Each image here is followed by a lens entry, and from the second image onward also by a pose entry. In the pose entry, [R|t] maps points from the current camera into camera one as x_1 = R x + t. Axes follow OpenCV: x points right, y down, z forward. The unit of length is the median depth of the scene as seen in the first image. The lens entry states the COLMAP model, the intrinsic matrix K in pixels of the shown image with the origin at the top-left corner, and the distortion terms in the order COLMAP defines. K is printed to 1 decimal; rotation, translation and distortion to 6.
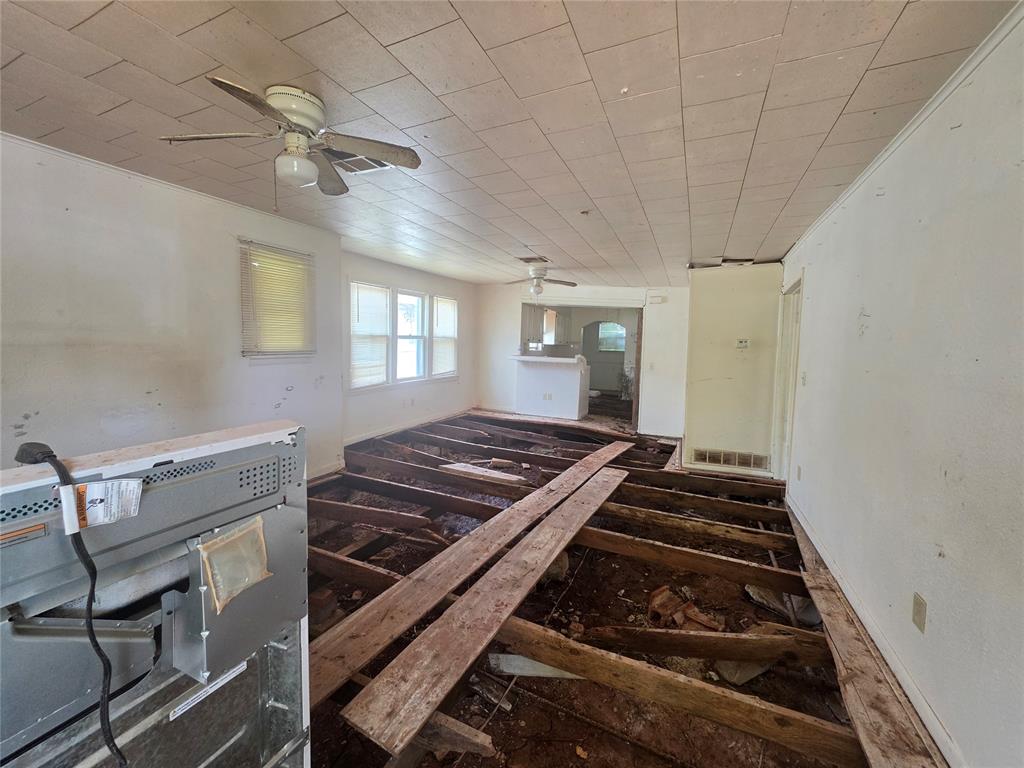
lens RADIAL K [[407.1, 0, 509.6], [0, 407.1, 381.4], [0, 0, 1]] dist [0.001622, 0.000171]
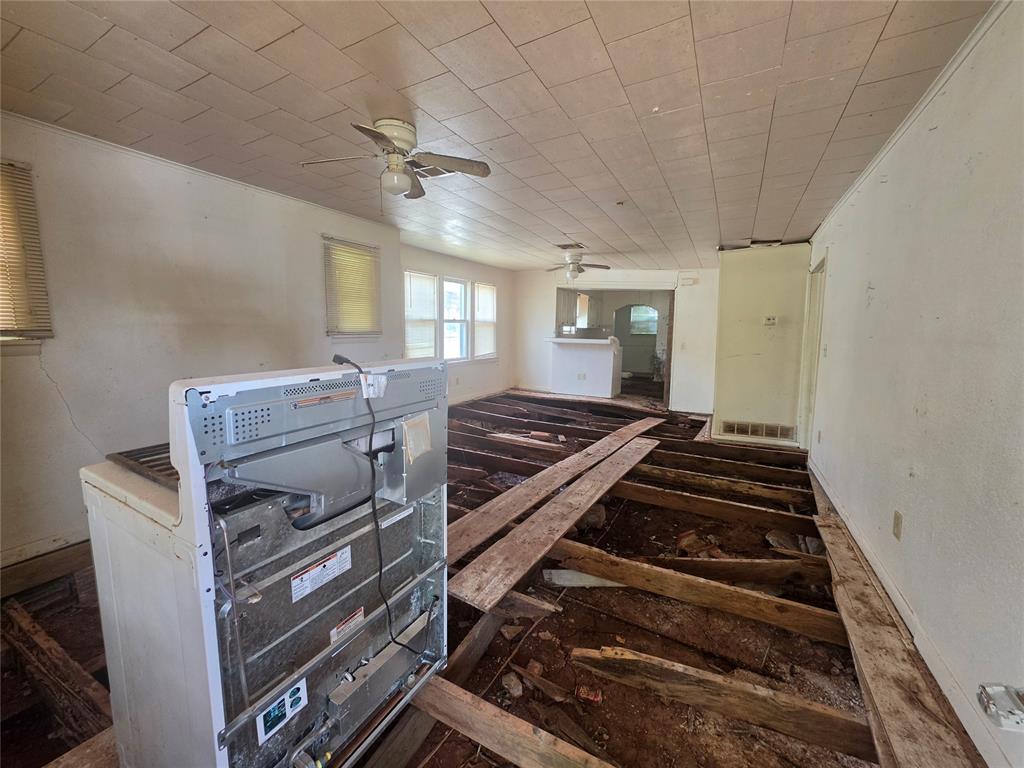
lens RADIAL K [[407.1, 0, 511.4], [0, 407.1, 379.4], [0, 0, 1]] dist [0.001622, 0.000171]
pose [[0.997719, -0.005606, -0.067269, -0.047091], [0.007305, 0.999660, 0.025030, 0.046183], [0.067106, -0.025464, 0.997421, -0.173209]]
